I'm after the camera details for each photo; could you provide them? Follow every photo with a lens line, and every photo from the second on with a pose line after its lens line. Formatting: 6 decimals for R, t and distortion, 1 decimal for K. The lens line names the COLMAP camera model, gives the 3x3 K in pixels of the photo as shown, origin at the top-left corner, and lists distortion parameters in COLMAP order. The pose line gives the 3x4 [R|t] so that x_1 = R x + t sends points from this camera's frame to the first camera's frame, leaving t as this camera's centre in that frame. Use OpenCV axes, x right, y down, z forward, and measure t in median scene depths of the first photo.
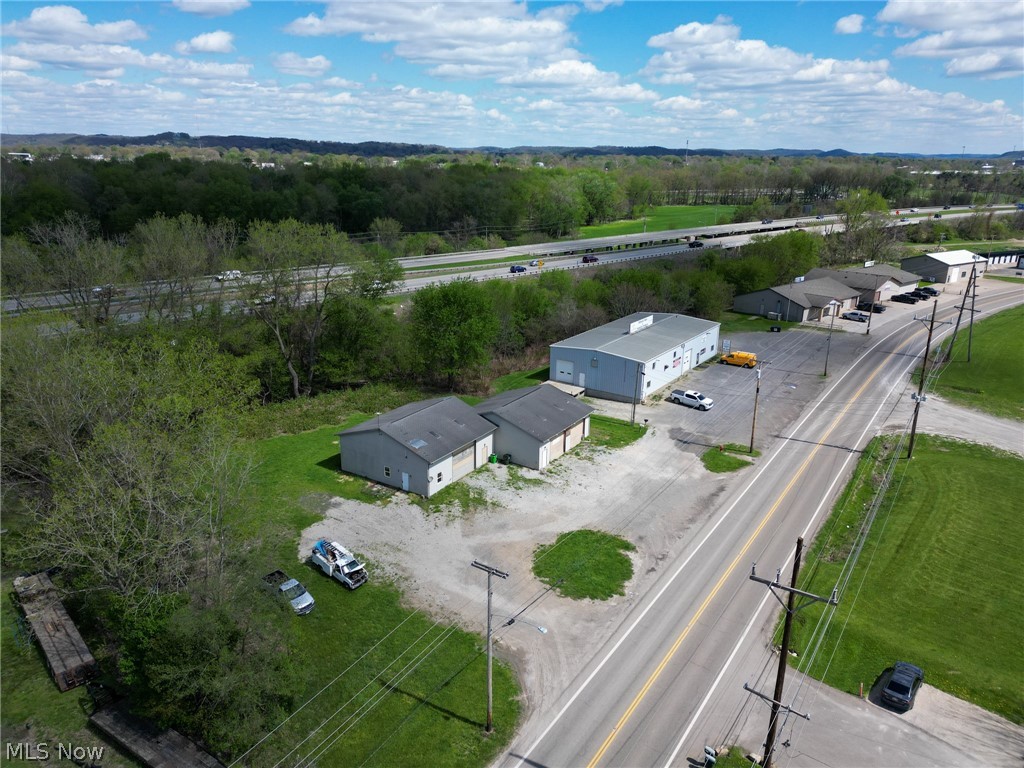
lens RADIAL K [[712.0, 0, 510.0], [0, 712.0, 379.5], [0, 0, 1]] dist [0.088758, -0.080896]
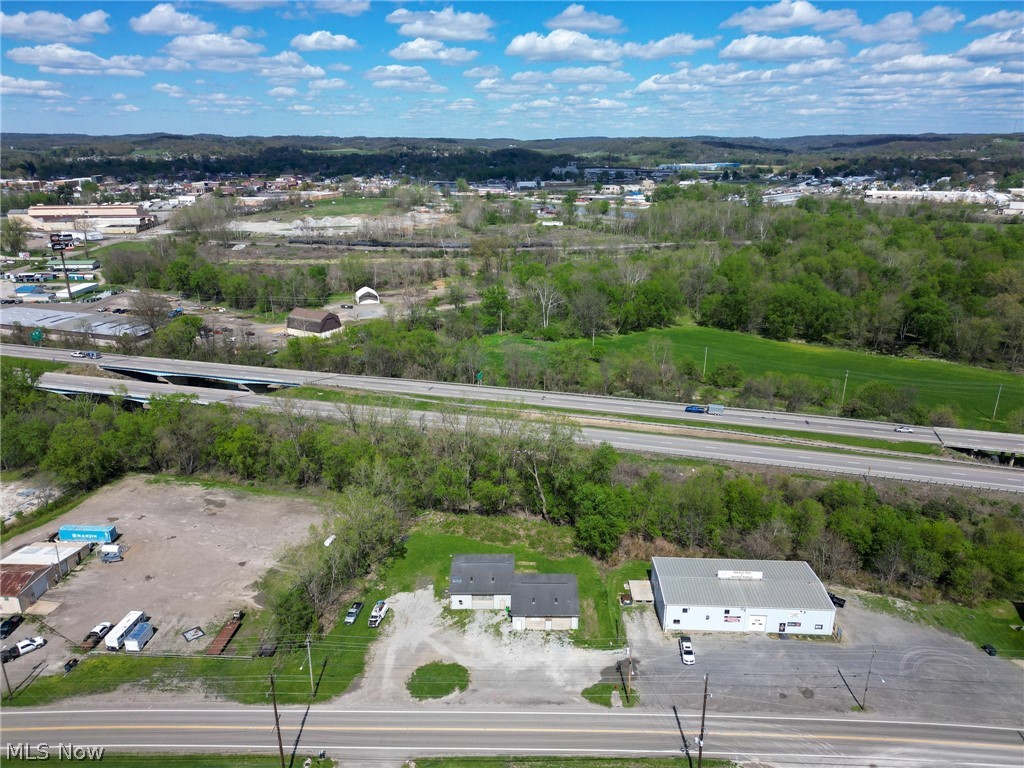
lens RADIAL K [[708.1, 0, 510.2], [0, 708.1, 390.5], [0, 0, 1]] dist [0.084652, -0.071988]
pose [[0.537992, 0.265258, -0.800127, 1.302980], [-0.244696, 0.957470, 0.152890, -0.703389], [0.806653, 0.113534, 0.580019, -0.047389]]
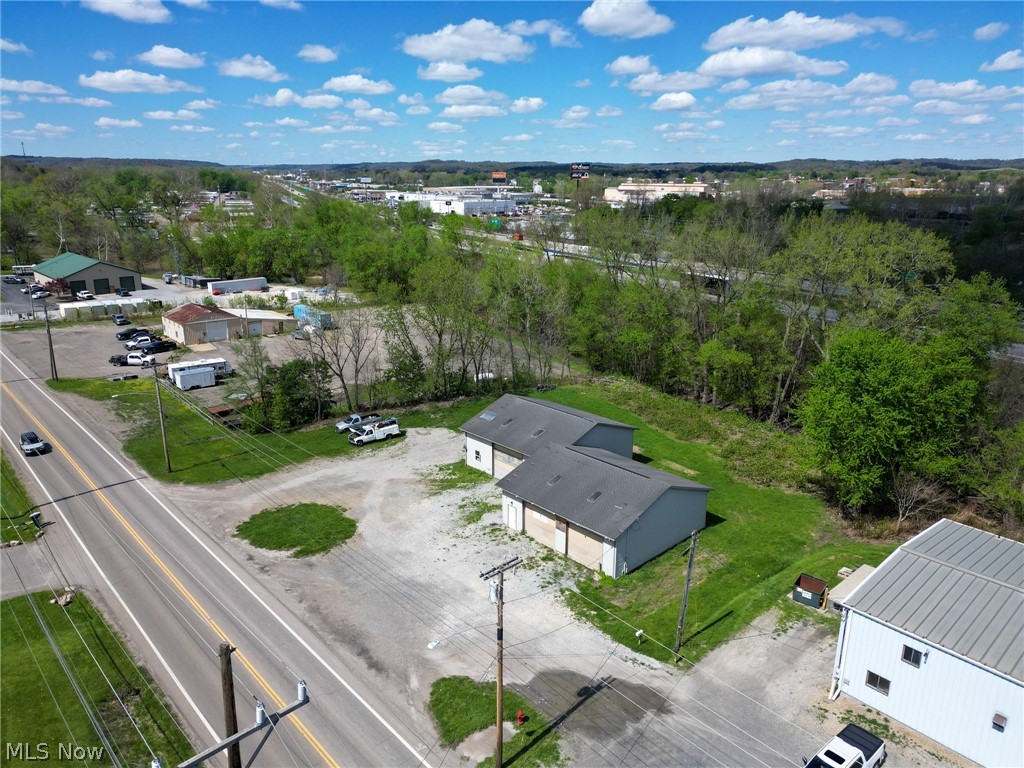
lens RADIAL K [[712.0, 0, 510.0], [0, 712.0, 379.5], [0, 0, 1]] dist [0.088758, -0.080896]
pose [[-0.229628, 0.257212, -0.938676, 0.767448], [-0.300702, 0.898514, 0.319767, -0.277711], [0.925662, 0.355689, -0.128980, 1.109339]]
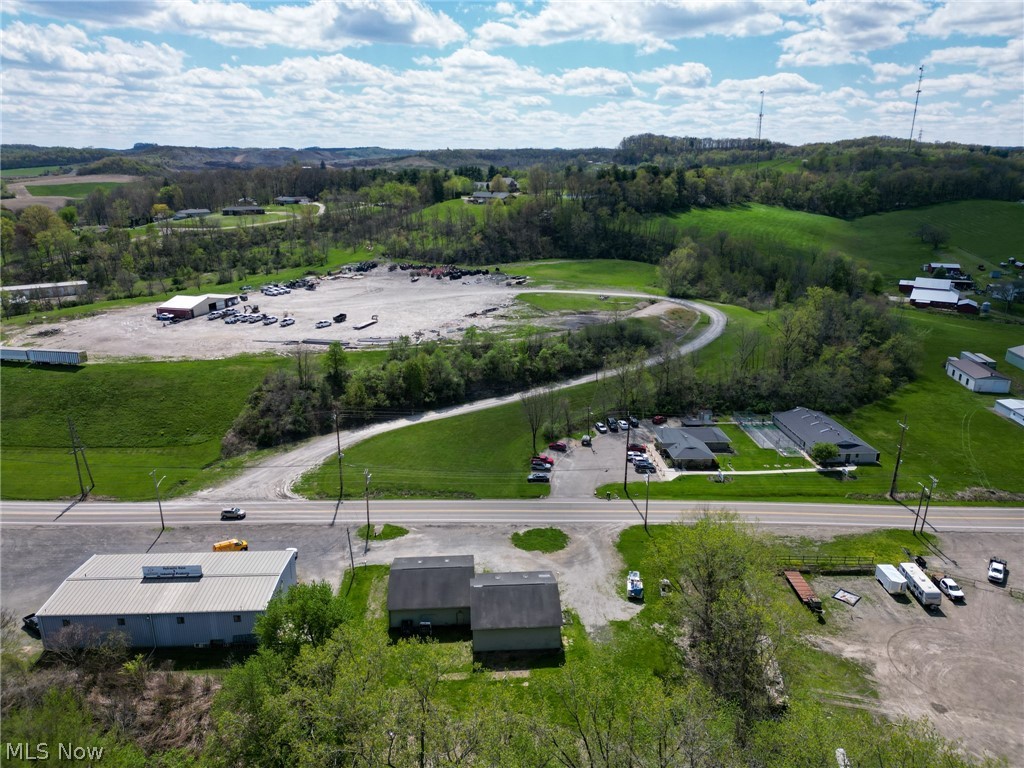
lens RADIAL K [[710.2, 0, 508.5], [0, 710.2, 383.6], [0, 0, 1]] dist [0.091768, -0.085214]
pose [[-0.597144, -0.255578, 0.760328, -1.079870], [0.231462, 0.852659, 0.468399, -0.935080], [-0.768013, 0.455689, -0.450003, 1.502057]]
